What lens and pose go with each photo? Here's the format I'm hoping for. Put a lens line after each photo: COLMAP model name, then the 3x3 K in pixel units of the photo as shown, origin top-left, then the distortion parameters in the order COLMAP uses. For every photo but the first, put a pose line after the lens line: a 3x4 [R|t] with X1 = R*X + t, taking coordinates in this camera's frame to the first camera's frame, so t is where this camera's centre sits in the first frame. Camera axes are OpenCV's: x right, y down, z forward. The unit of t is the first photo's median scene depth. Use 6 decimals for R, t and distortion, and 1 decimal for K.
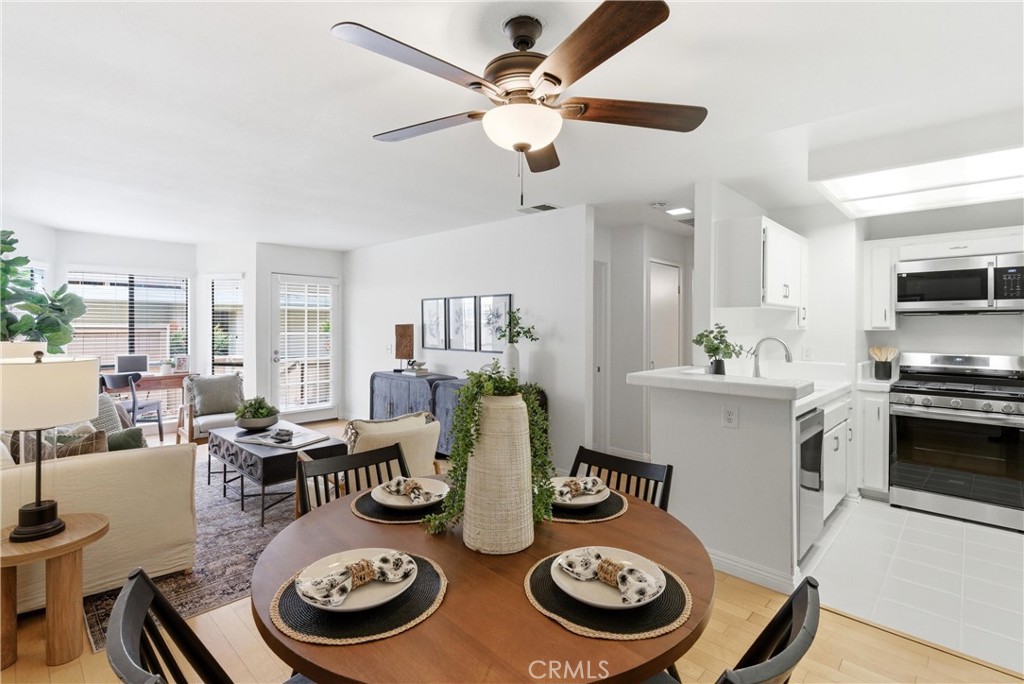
lens RADIAL K [[486.1, 0, 512.1], [0, 486.1, 326.3], [0, 0, 1]] dist [0.003489, 0.000442]
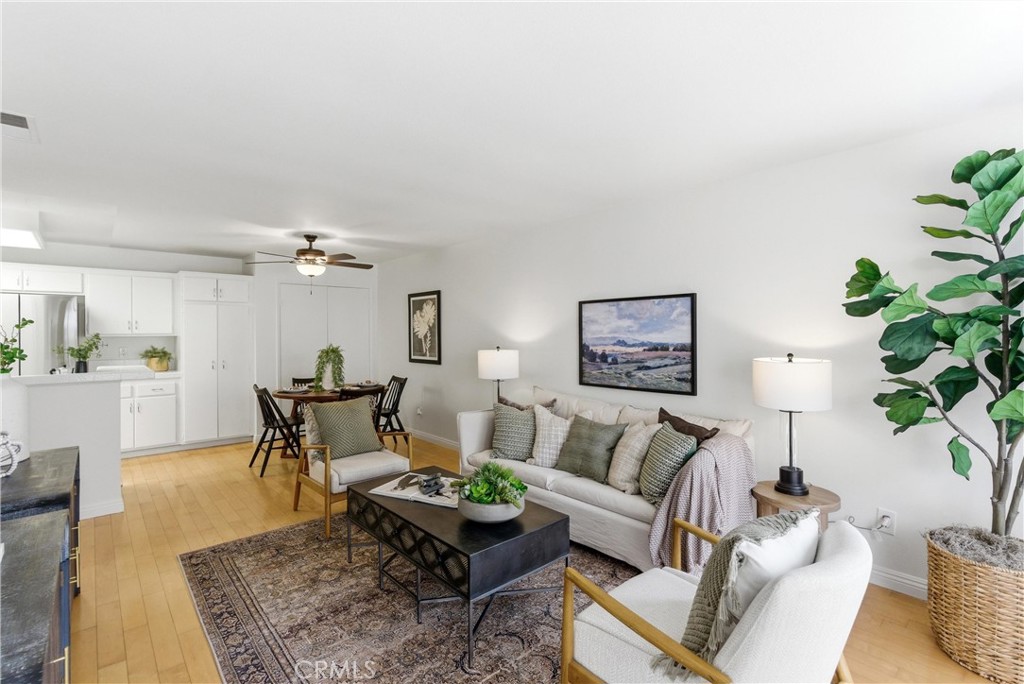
lens RADIAL K [[479.1, 0, 517.2], [0, 479.1, 340.7], [0, 0, 1]] dist [0.001537, 0.000210]
pose [[-0.996253, -0.005634, 0.086299, -0.661983], [-0.004303, 0.999869, 0.015602, -0.007955], [-0.086375, 0.015173, -0.996147, 1.681534]]
